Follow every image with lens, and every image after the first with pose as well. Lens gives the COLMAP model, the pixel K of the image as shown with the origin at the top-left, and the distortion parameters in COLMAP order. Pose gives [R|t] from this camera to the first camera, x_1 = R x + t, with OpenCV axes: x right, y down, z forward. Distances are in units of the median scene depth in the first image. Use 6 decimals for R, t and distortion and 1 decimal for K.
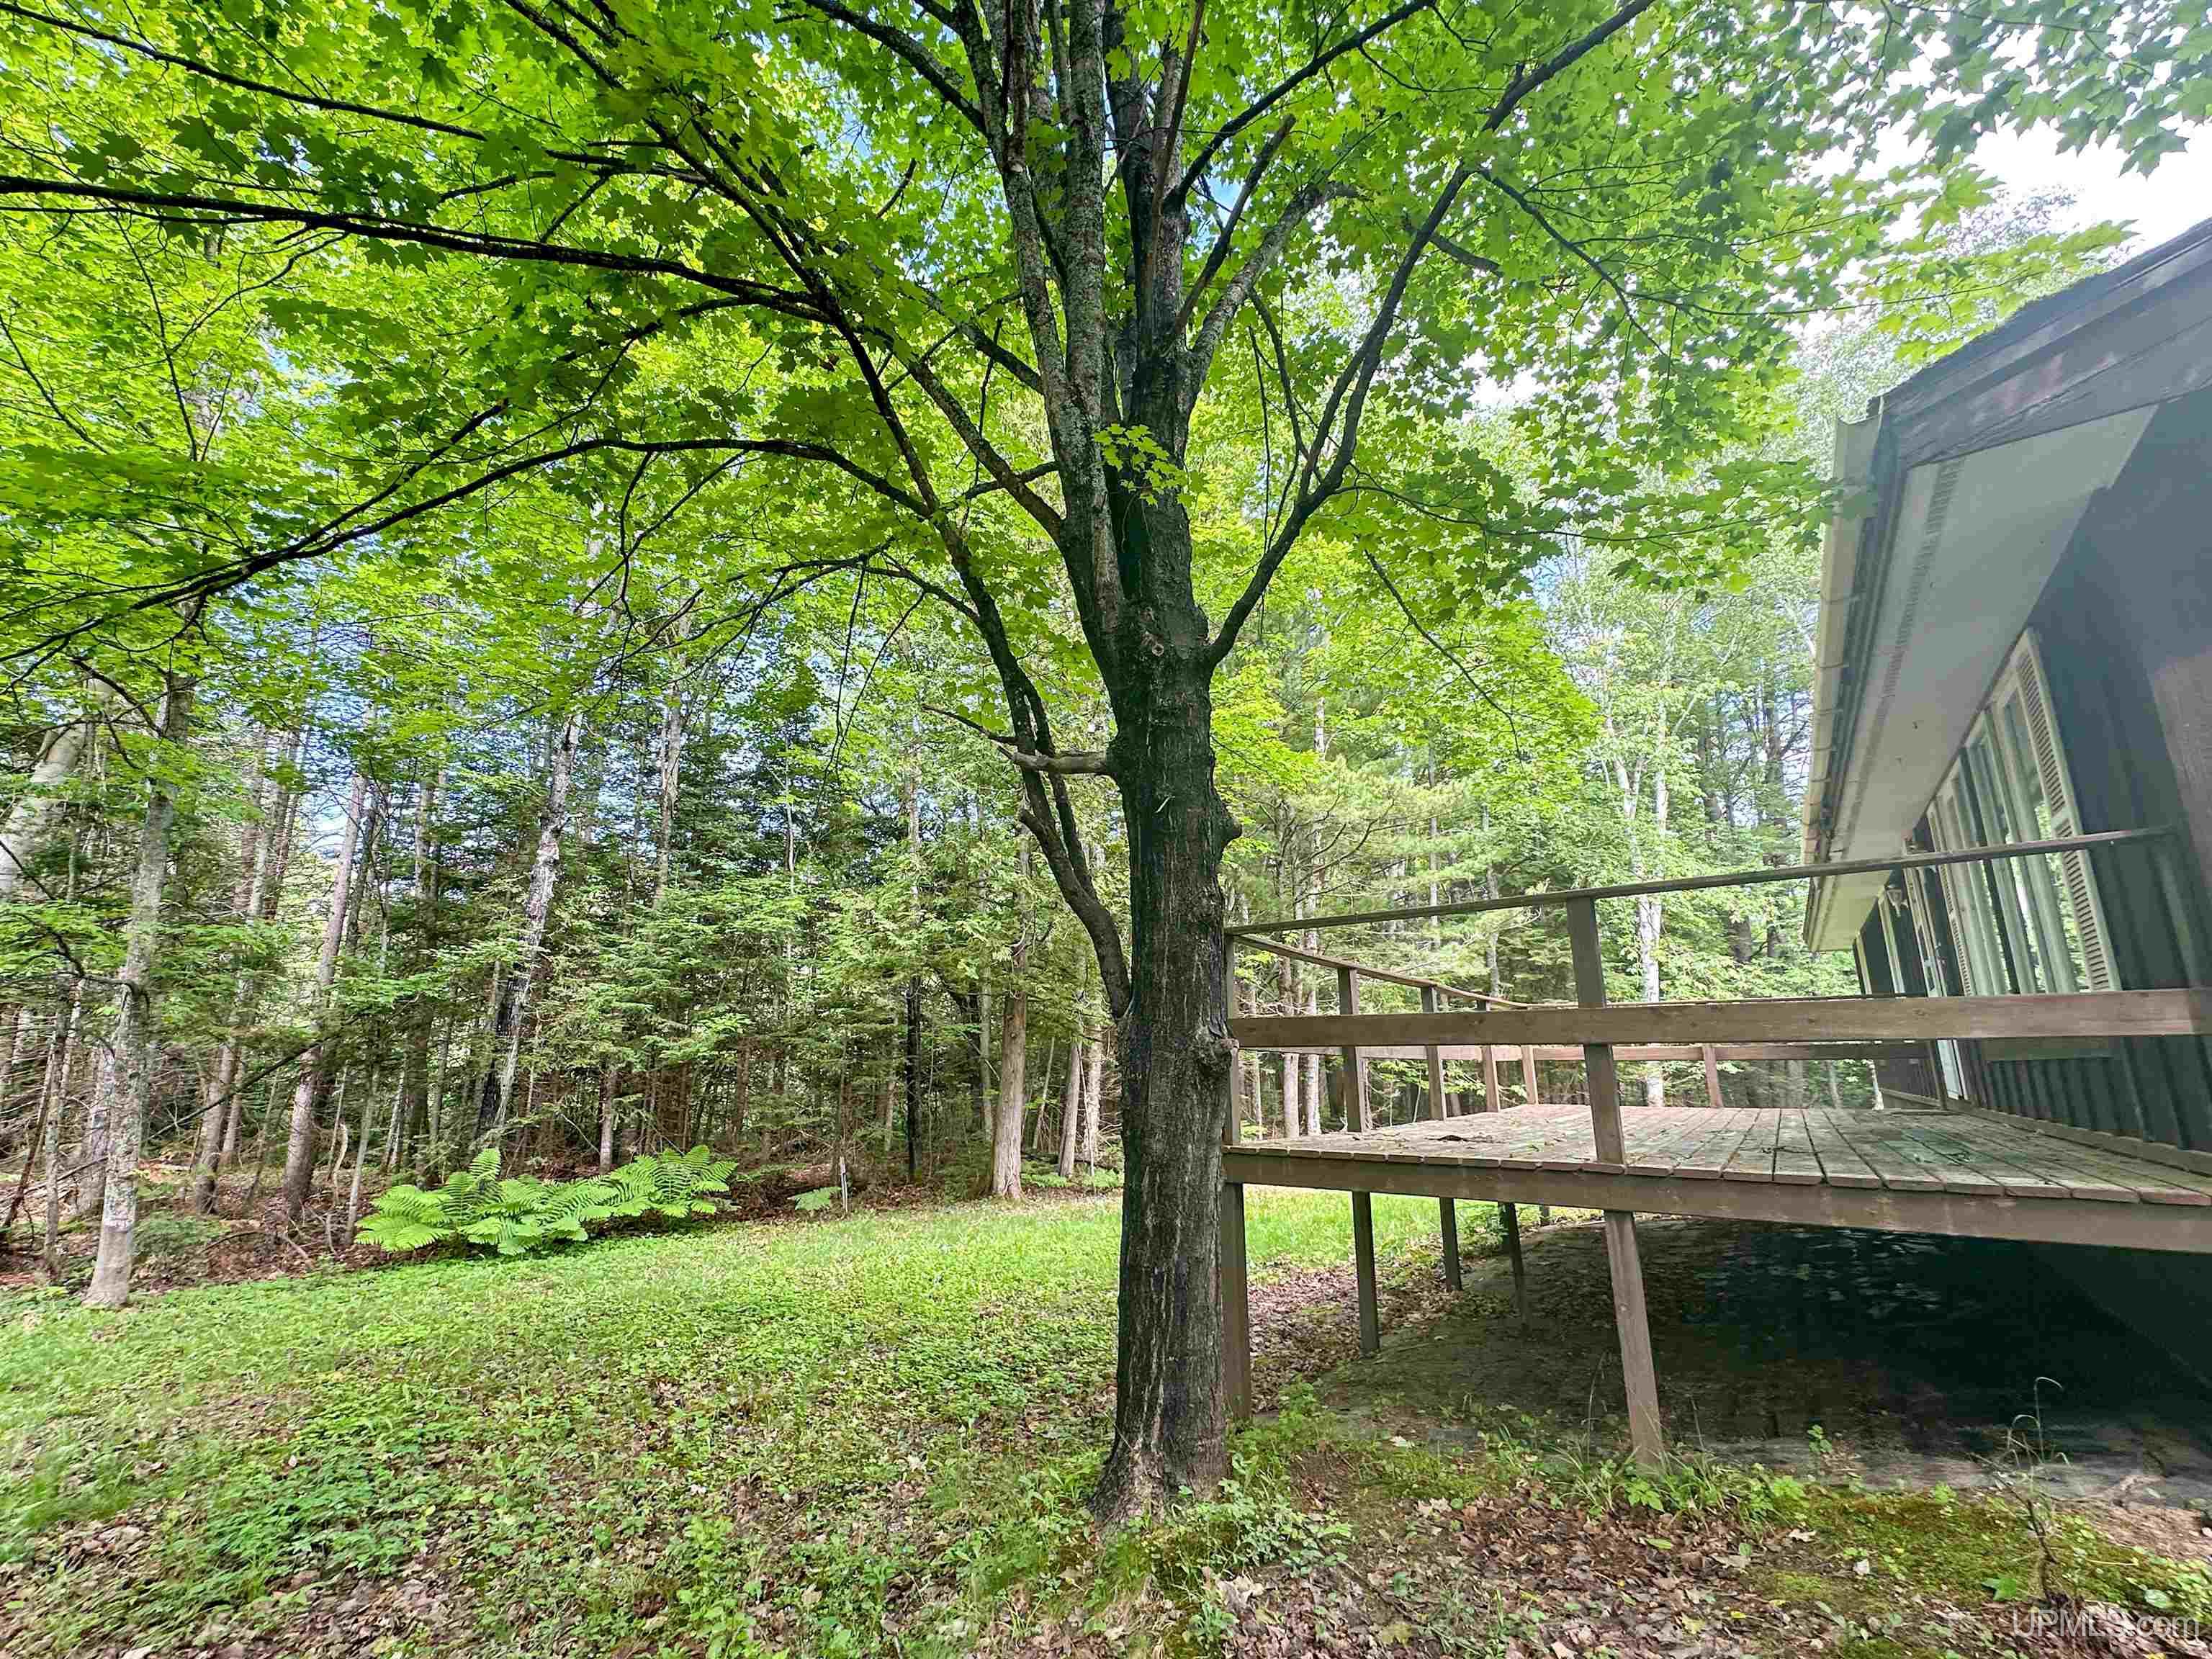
lens RADIAL K [[946.6, 0, 1095.1], [0, 946.6, 838.2], [0, 0, 1]] dist [0.001186, -0.005091]
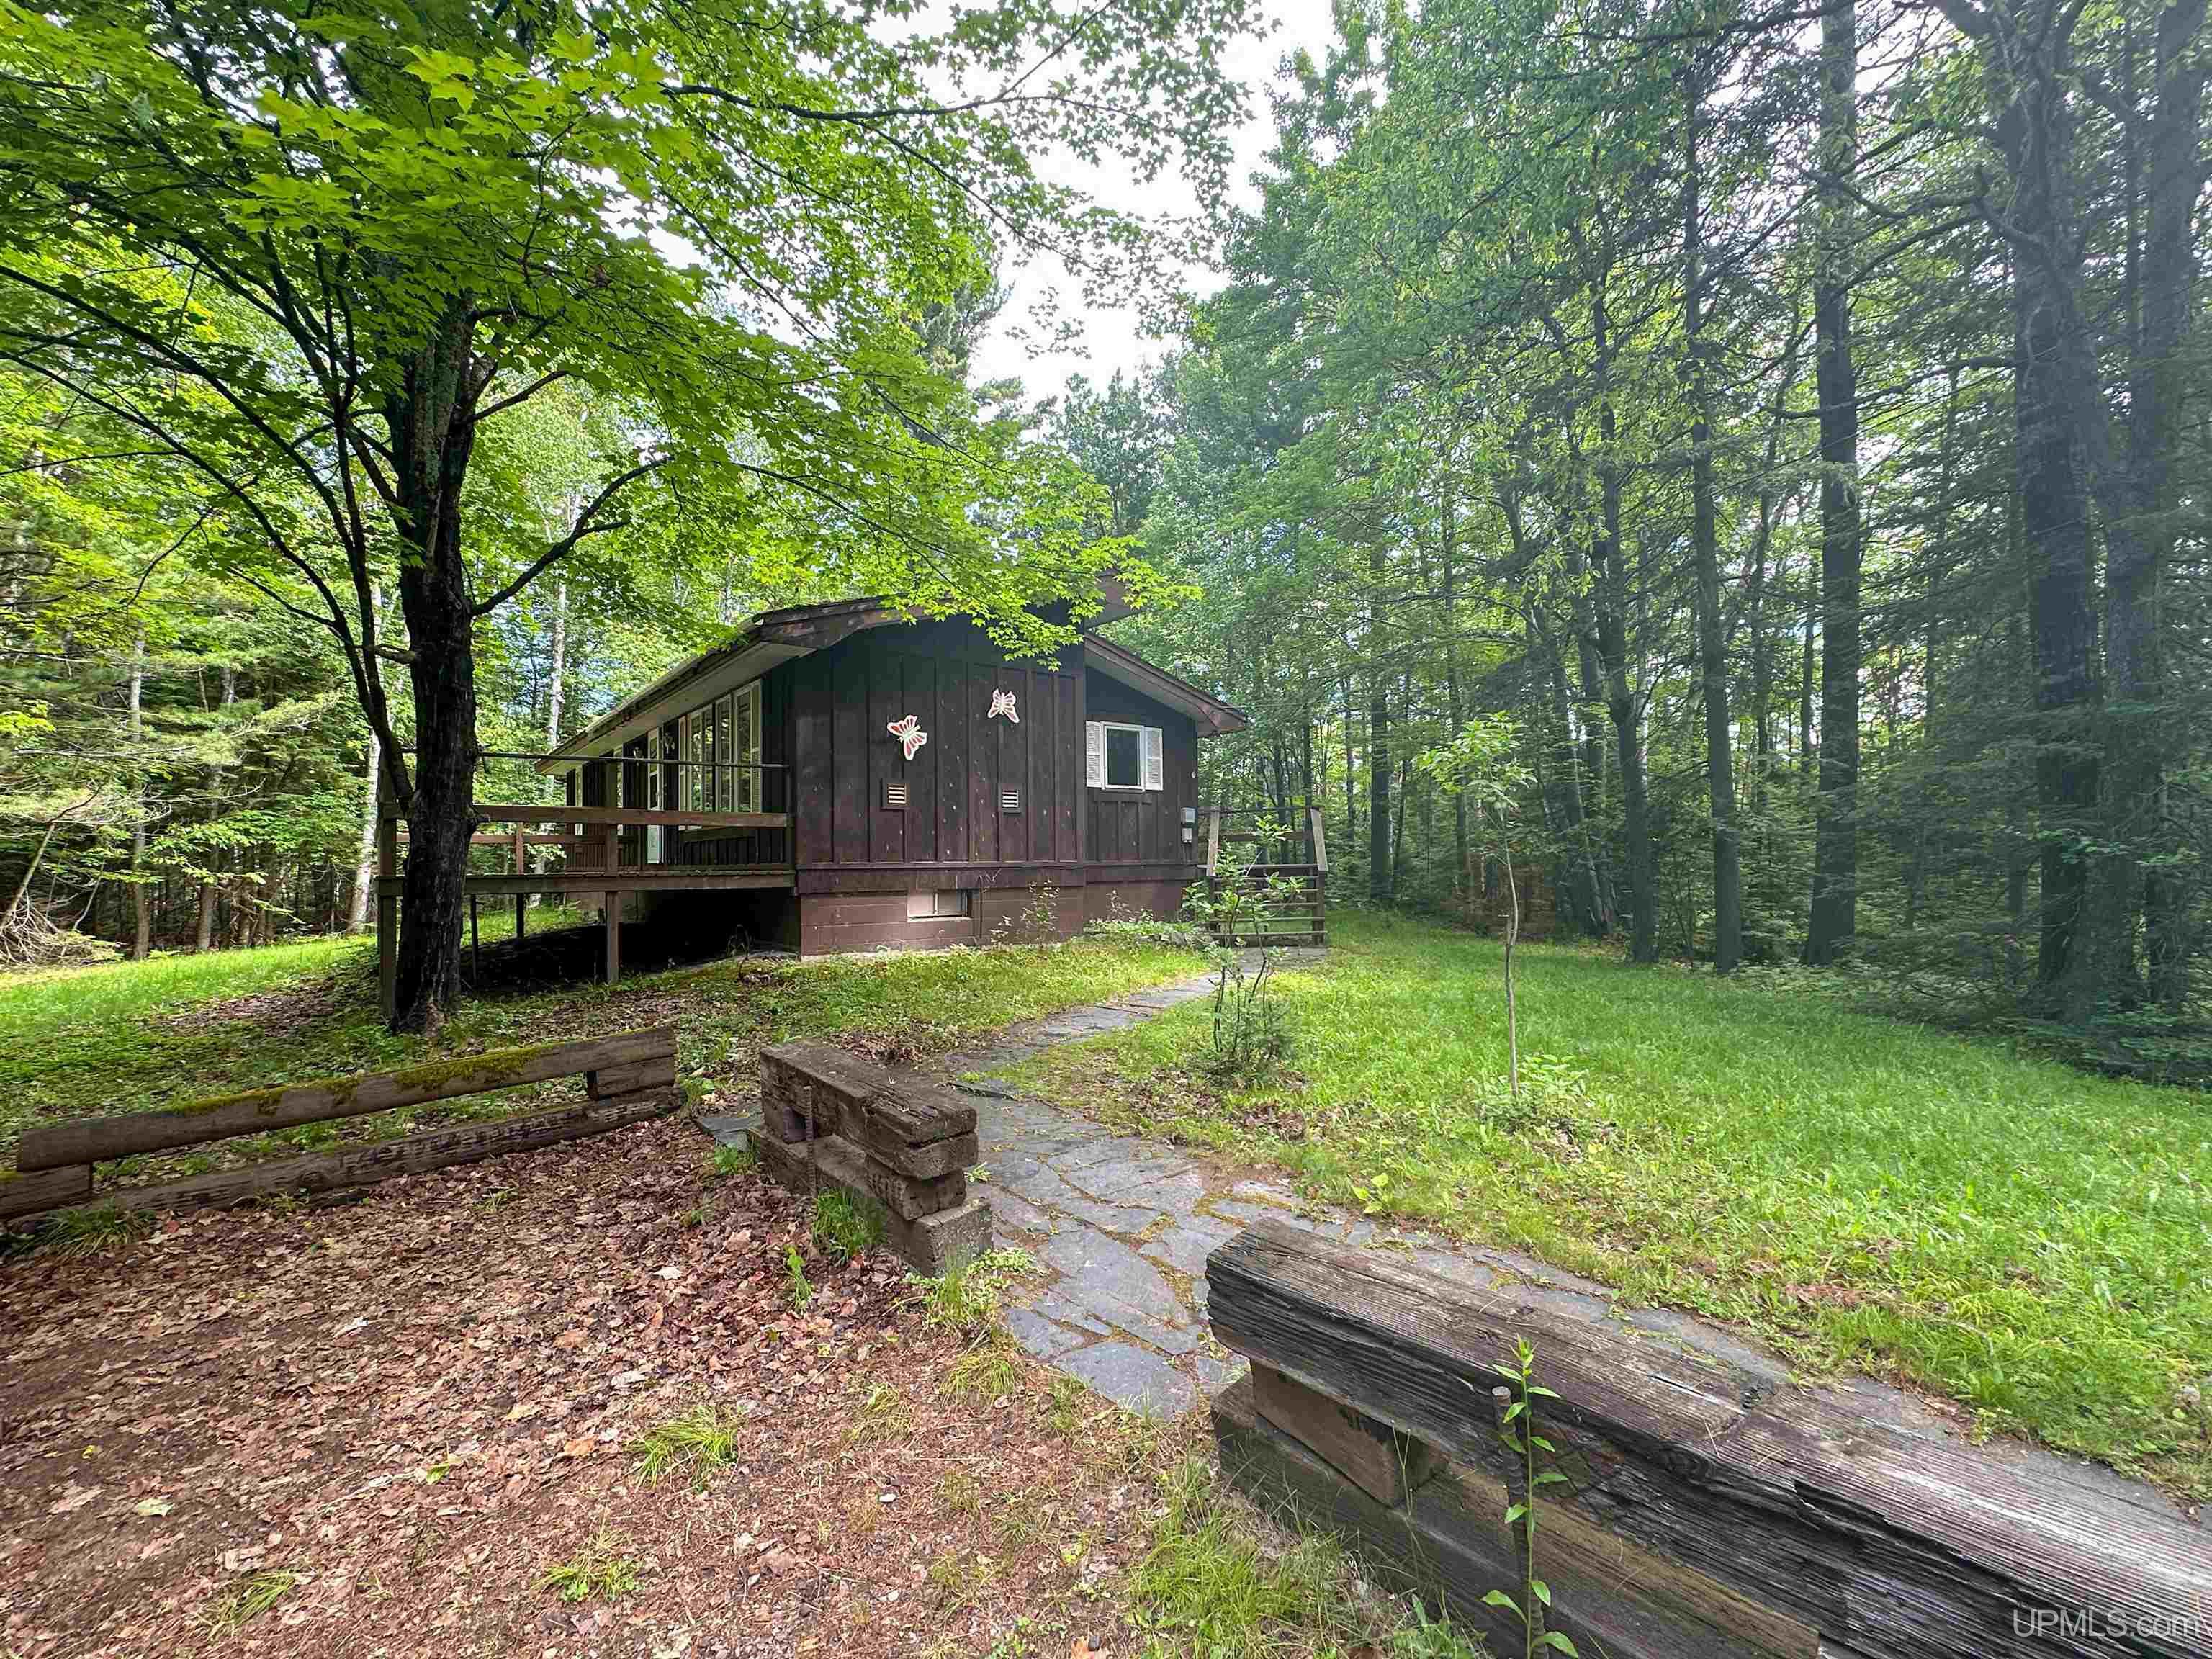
lens RADIAL K [[946.6, 0, 1095.1], [0, 946.6, 838.2], [0, 0, 1]] dist [0.001186, -0.005091]
pose [[0.246704, 0.004525, 0.969080, -1.279175], [-0.204550, 0.977703, 0.047508, -0.093094], [-0.947257, -0.209946, 0.242128, -0.601525]]
